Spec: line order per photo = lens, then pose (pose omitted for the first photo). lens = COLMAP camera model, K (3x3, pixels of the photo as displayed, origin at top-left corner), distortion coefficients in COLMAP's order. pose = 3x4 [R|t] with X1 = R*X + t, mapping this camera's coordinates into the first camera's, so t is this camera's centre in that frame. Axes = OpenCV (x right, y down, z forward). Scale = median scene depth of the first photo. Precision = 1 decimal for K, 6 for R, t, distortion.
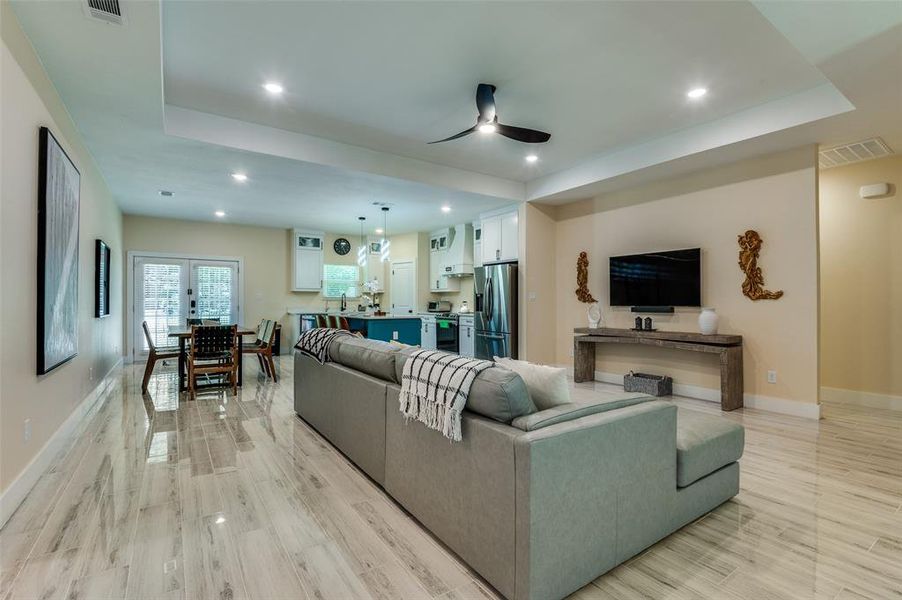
lens RADIAL K [[416.9, 0, 453.6], [0, 416.9, 298.5], [0, 0, 1]] dist [-0.011267, -0.000020]
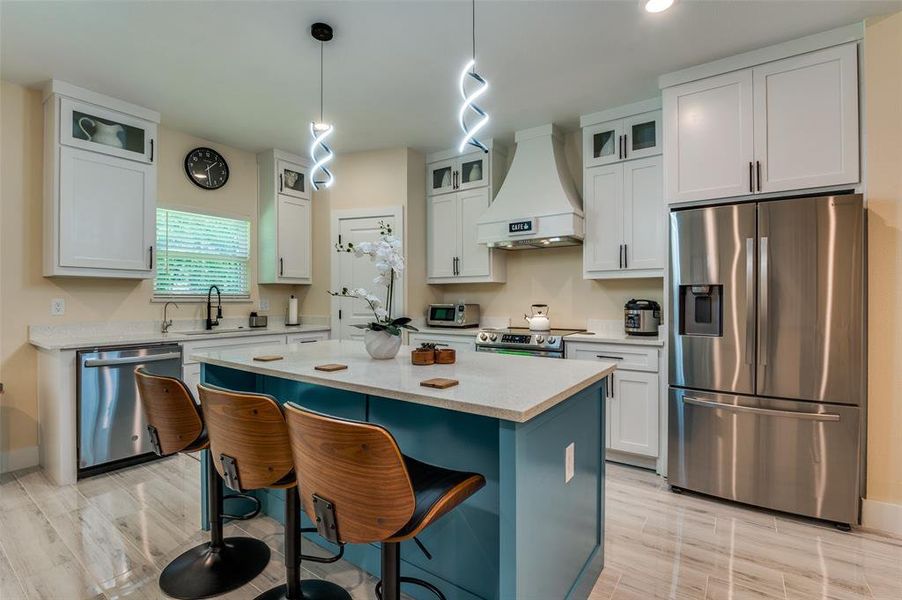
lens RADIAL K [[416.9, 0, 449.0], [0, 416.9, 301.5], [0, 0, 1]] dist [-0.011267, -0.000020]
pose [[0.936856, -0.005380, 0.349674, -0.204601], [0.001562, 0.999936, 0.011199, -0.000562], [-0.349712, -0.009946, 0.936804, 0.583470]]
